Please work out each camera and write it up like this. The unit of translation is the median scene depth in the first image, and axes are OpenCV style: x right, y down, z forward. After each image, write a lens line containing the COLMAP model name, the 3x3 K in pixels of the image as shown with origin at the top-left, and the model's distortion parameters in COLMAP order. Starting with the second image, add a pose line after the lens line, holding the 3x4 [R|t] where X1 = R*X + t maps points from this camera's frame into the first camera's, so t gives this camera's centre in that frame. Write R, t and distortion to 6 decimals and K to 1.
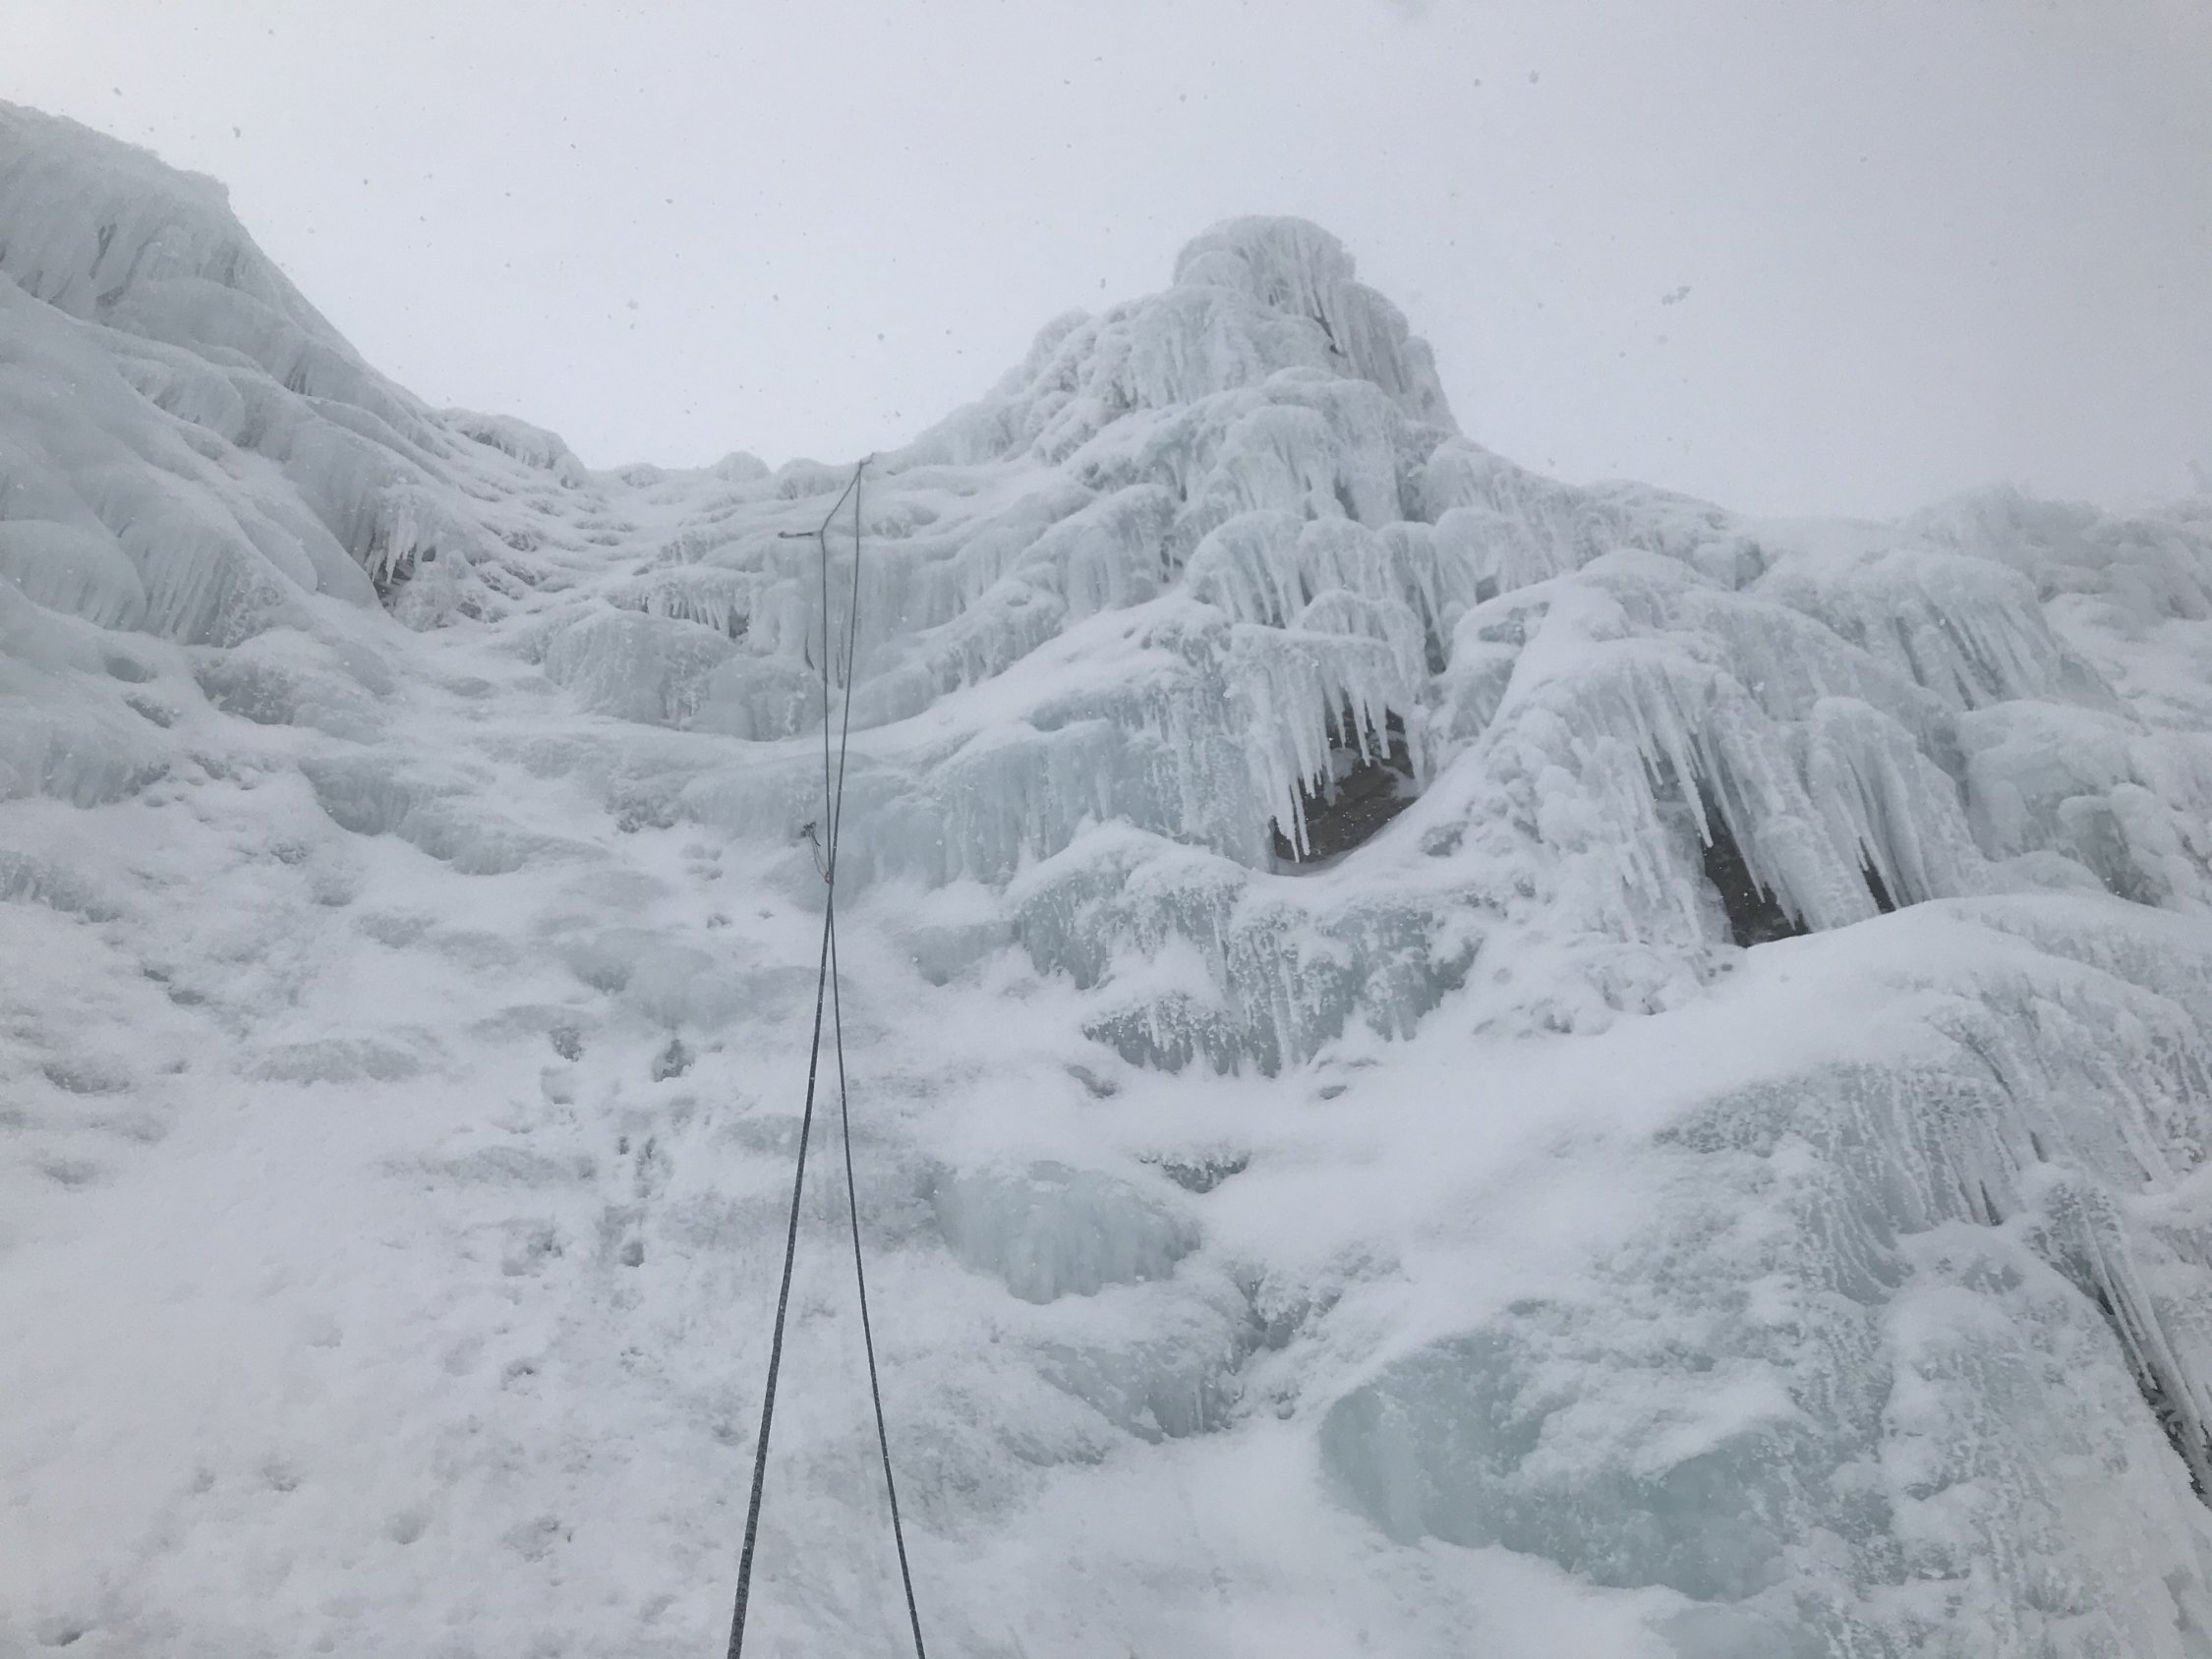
lens RADIAL K [[1771.4, 0, 1085.0], [0, 1771.4, 826.6], [0, 0, 1]] dist [0.006667, -0.000750]
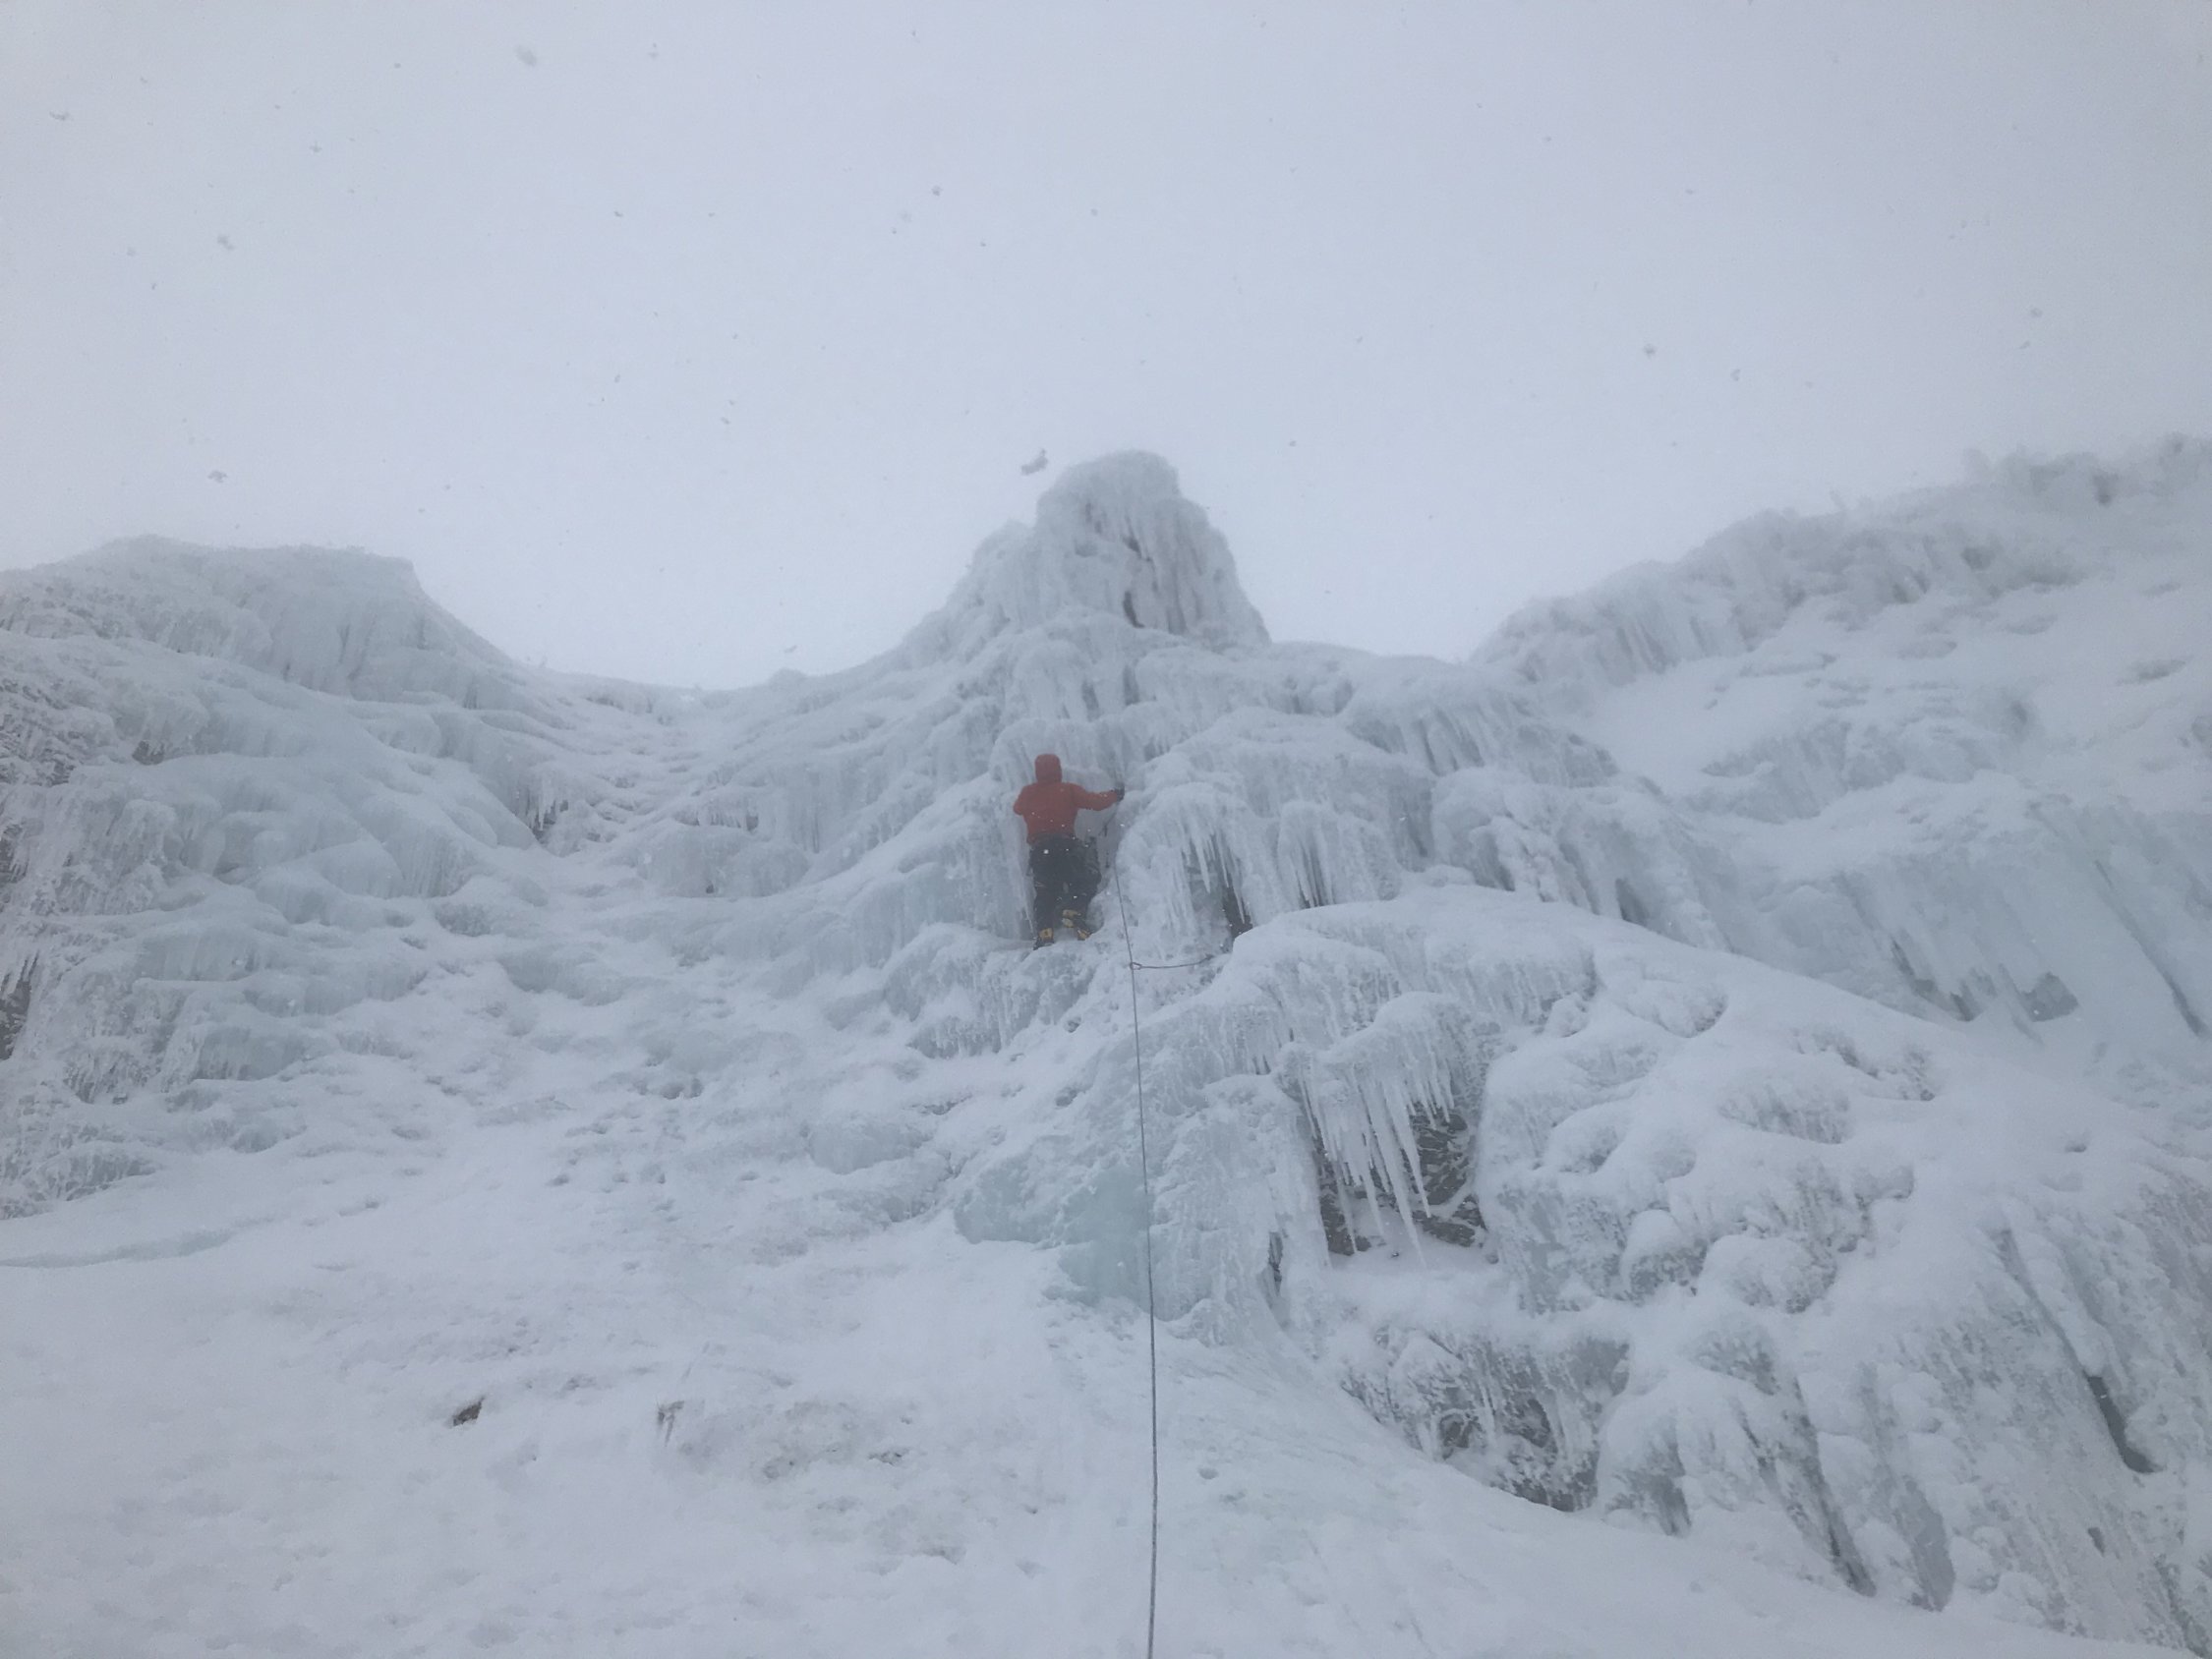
lens RADIAL K [[1760.8, 0, 1106.0], [0, 1760.8, 829.5], [0, 0, 1]] dist [0.029737, -0.004779]
pose [[0.981613, -0.153283, -0.113754, 0.372676], [0.151503, 0.988161, -0.024181, -0.025915], [0.116114, 0.006502, 0.993215, -0.679713]]
